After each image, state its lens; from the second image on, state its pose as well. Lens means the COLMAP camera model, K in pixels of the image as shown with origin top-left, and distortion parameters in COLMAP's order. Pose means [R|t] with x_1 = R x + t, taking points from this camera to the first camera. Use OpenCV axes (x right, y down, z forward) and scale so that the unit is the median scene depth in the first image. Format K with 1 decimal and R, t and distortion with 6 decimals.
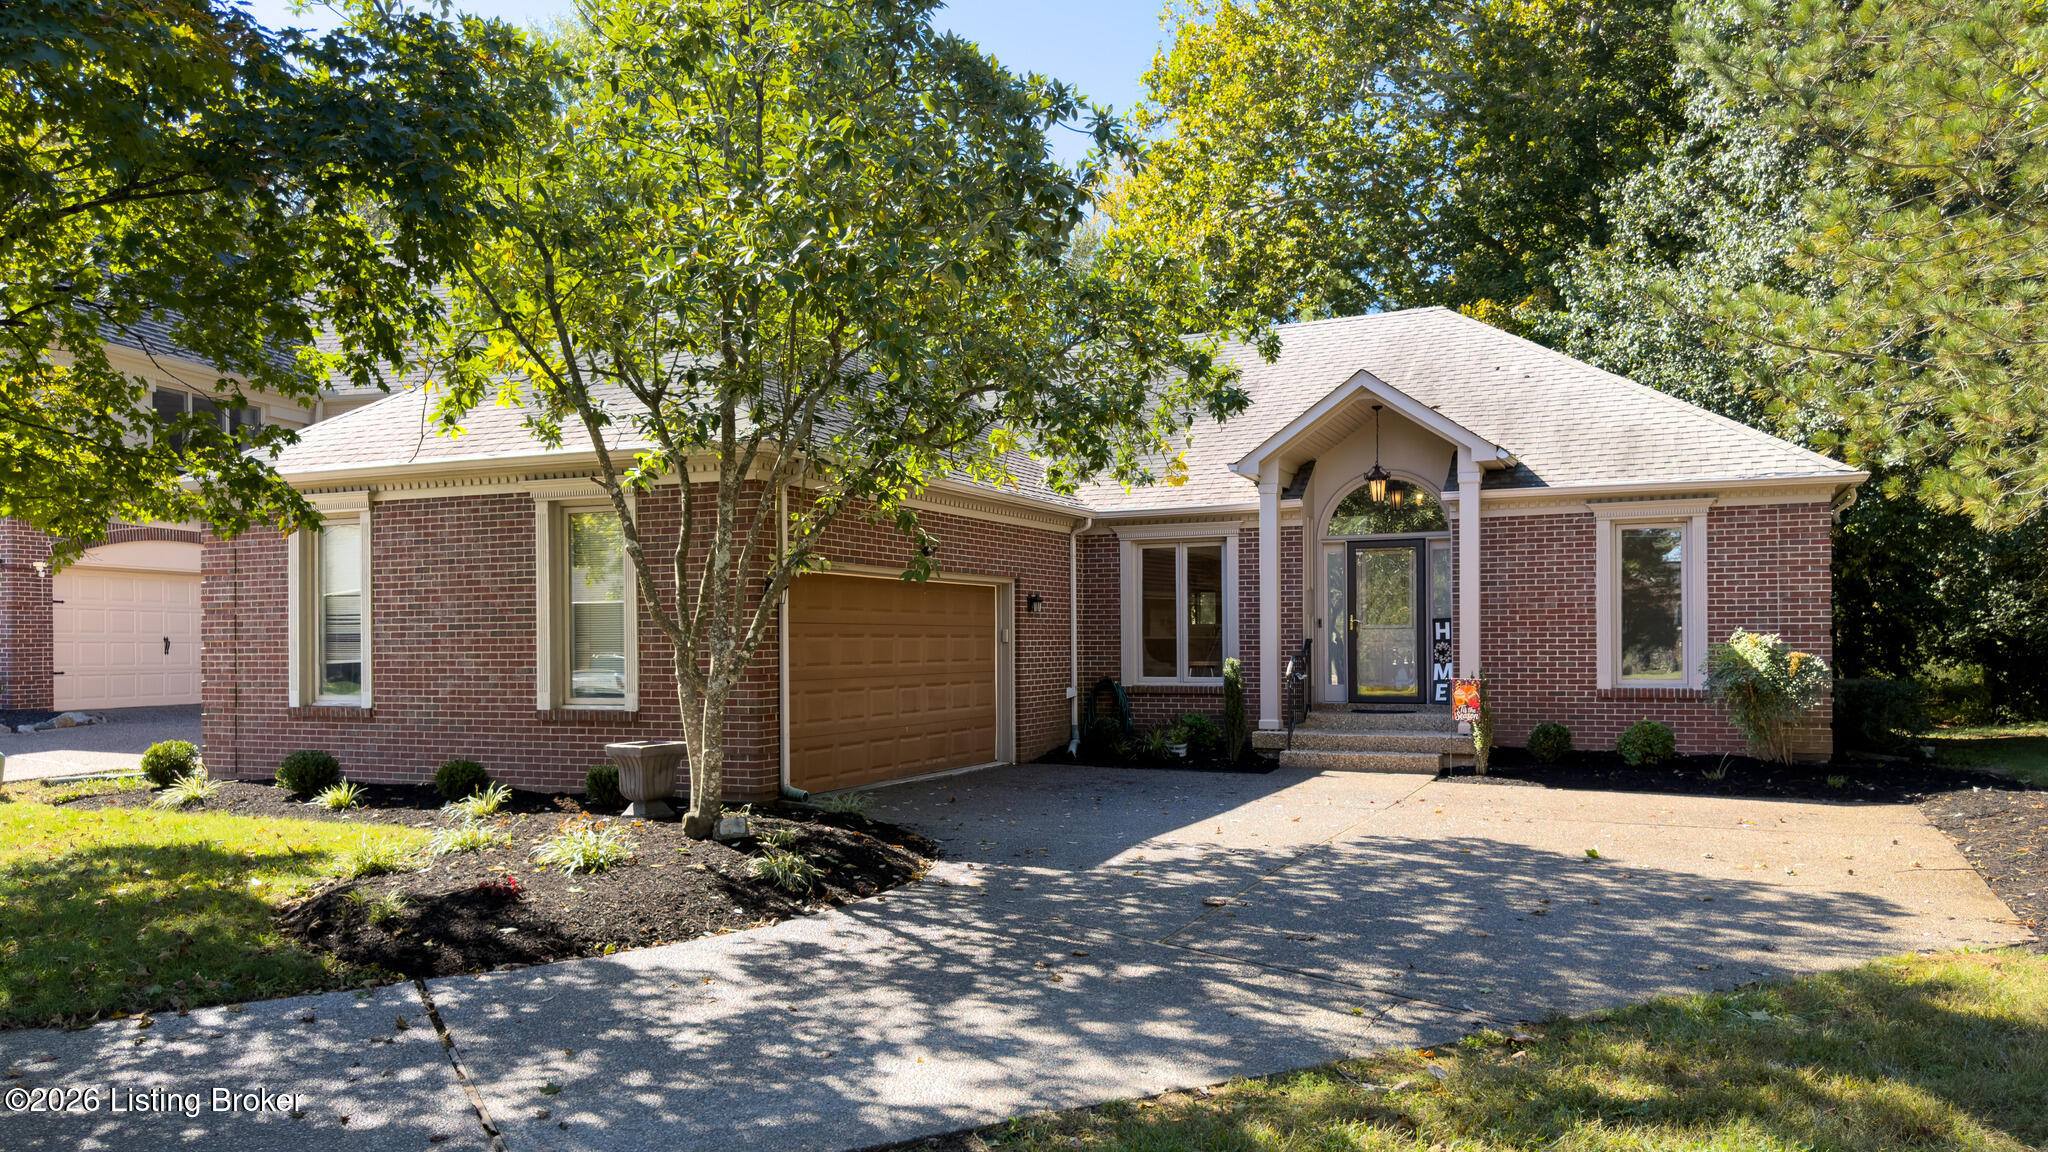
lens RADIAL K [[1458.0, 0, 1024.0], [0, 1458.0, 576.0], [0, 0, 1]] dist [-0.006013, -0.001426]
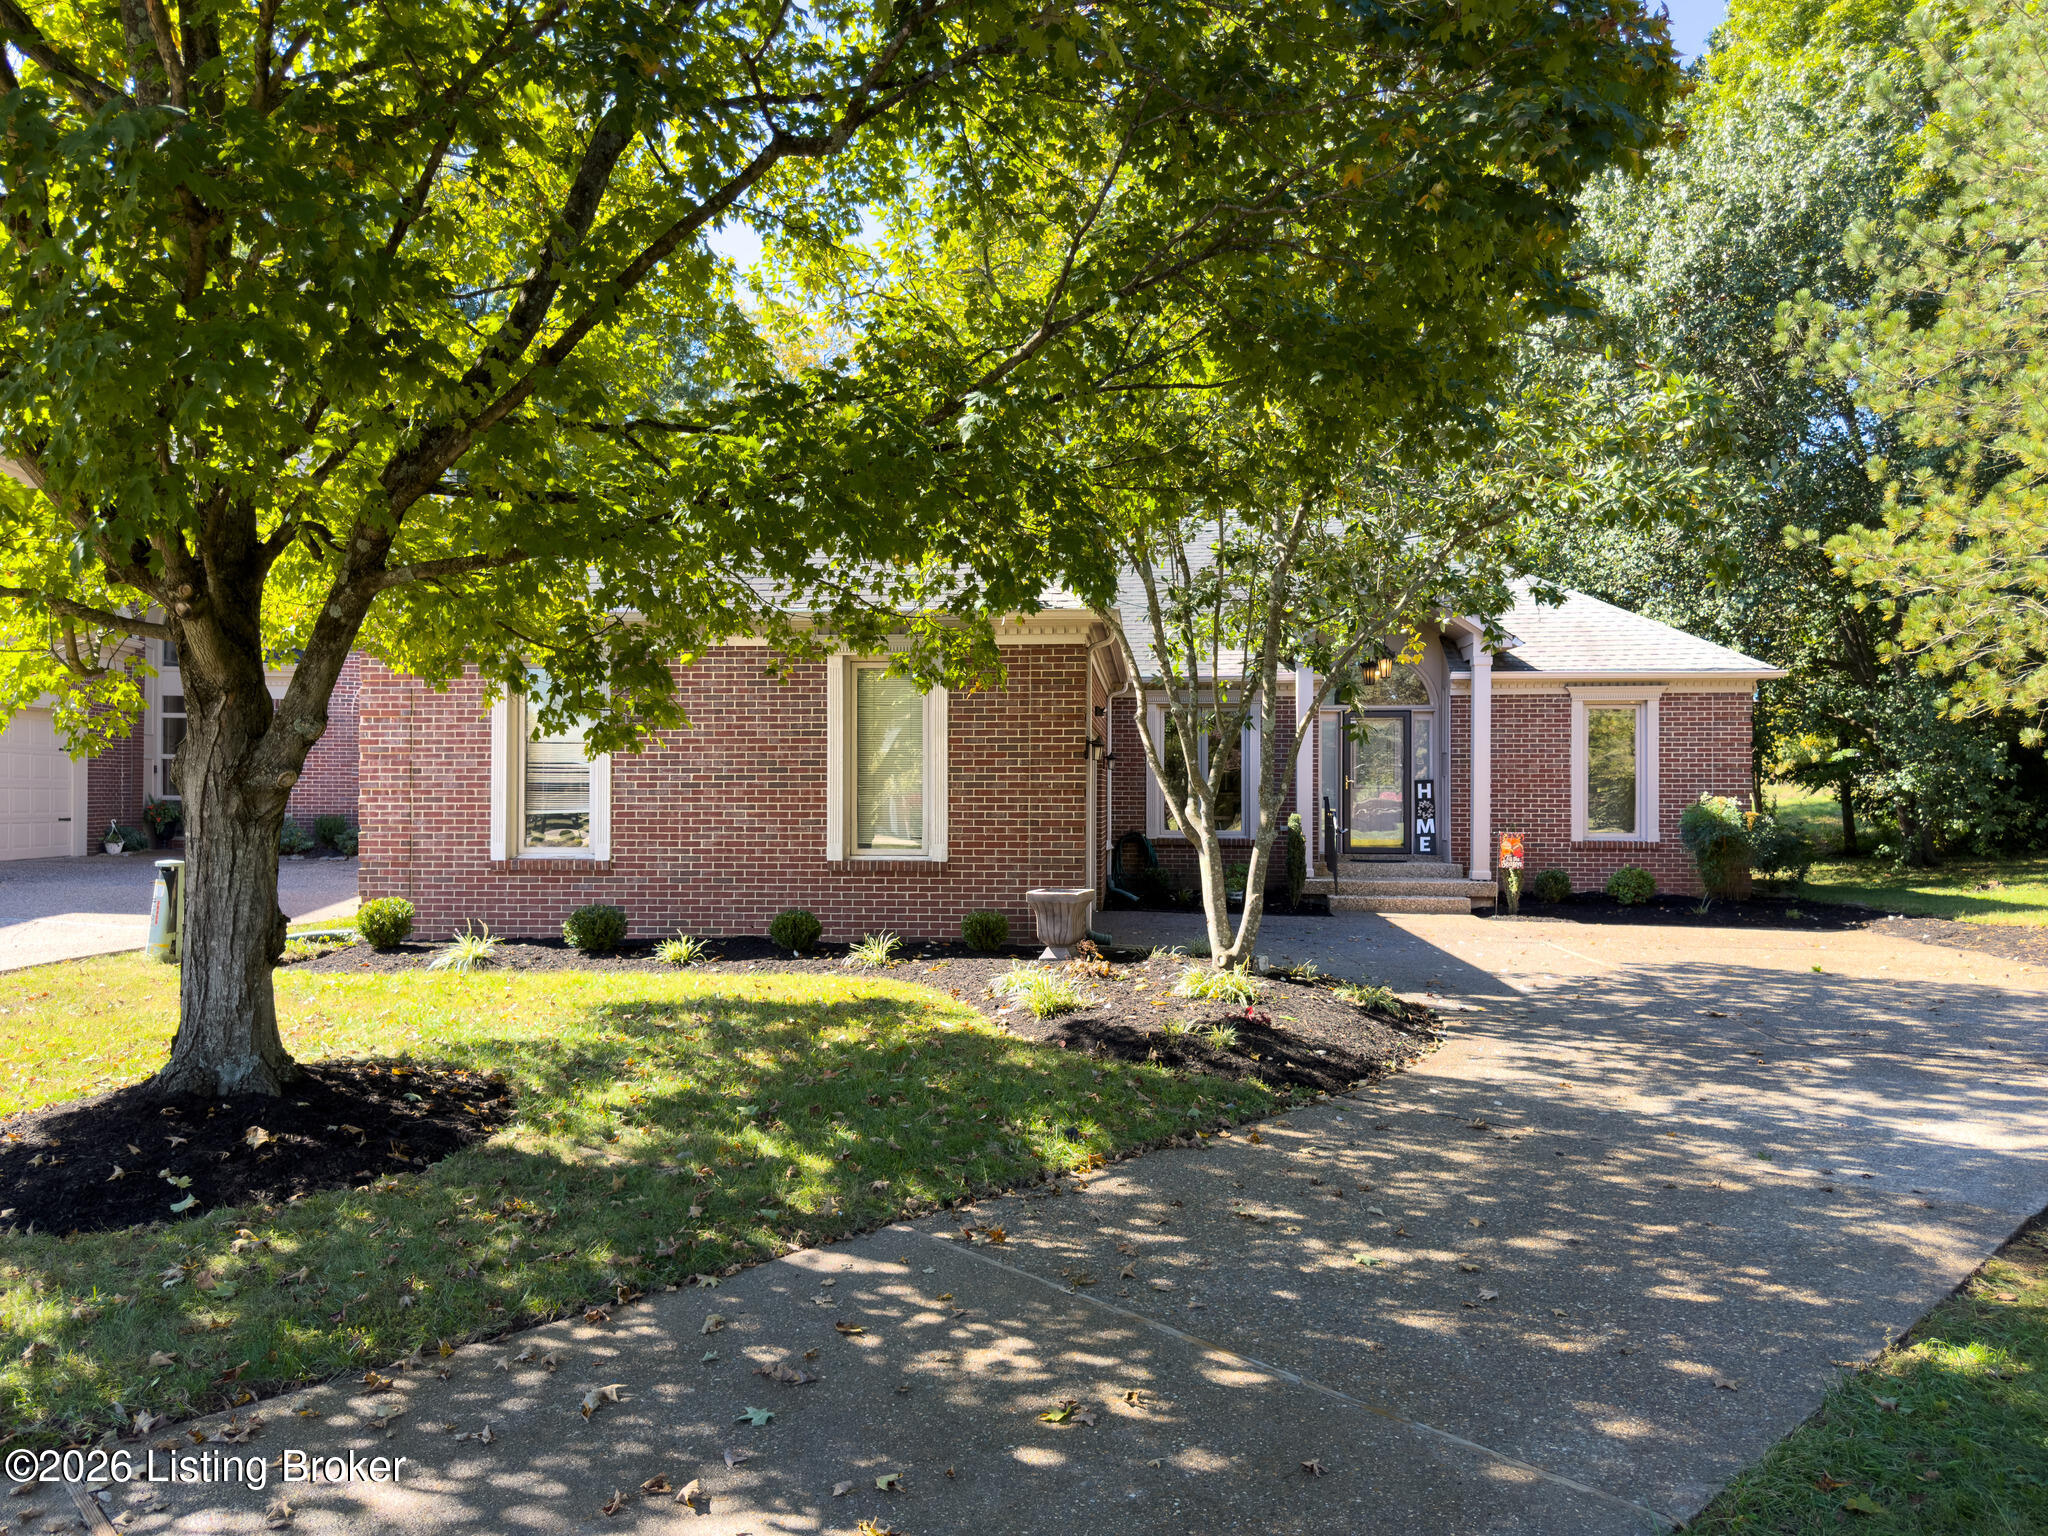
lens RADIAL K [[1438.3, 0, 1024.0], [0, 1438.3, 768.0], [0, 0, 1]] dist [-0.003458, -0.003975]
pose [[0.953593, 0.016031, 0.300671, -0.457324], [-0.023859, 0.999465, 0.022383, 0.001575], [-0.300151, -0.028518, 0.953465, 0.006283]]
